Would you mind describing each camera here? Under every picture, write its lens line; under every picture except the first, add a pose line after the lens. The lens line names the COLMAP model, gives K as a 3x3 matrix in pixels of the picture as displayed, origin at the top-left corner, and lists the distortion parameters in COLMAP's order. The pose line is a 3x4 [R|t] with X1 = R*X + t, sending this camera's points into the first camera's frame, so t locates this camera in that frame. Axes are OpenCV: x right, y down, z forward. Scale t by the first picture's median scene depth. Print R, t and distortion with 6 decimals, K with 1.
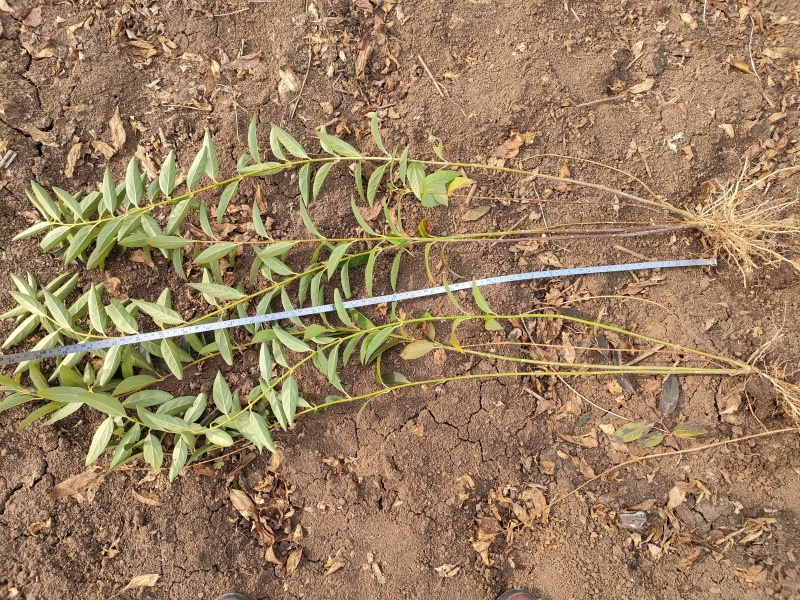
lens RADIAL K [[581.3, 0, 400.0], [0, 581.3, 300.0], [0, 0, 1]] dist [0.087564, -0.081136]
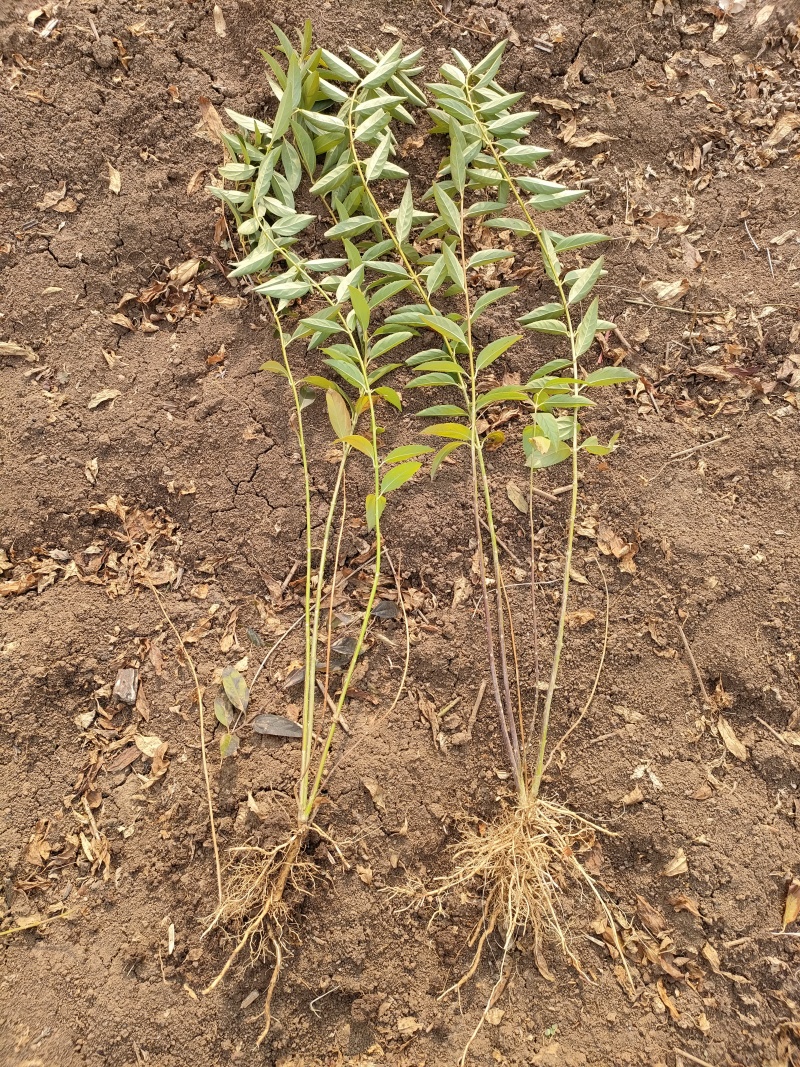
lens RADIAL K [[775.3, 0, 400.0], [0, 775.3, 533.5], [0, 0, 1]] dist [0.087564, -0.081136]
pose [[0.012835, 0.942727, -0.333317, 0.513814], [-0.987481, 0.064361, 0.144008, -0.139058], [0.157213, 0.327296, 0.931752, 0.021093]]
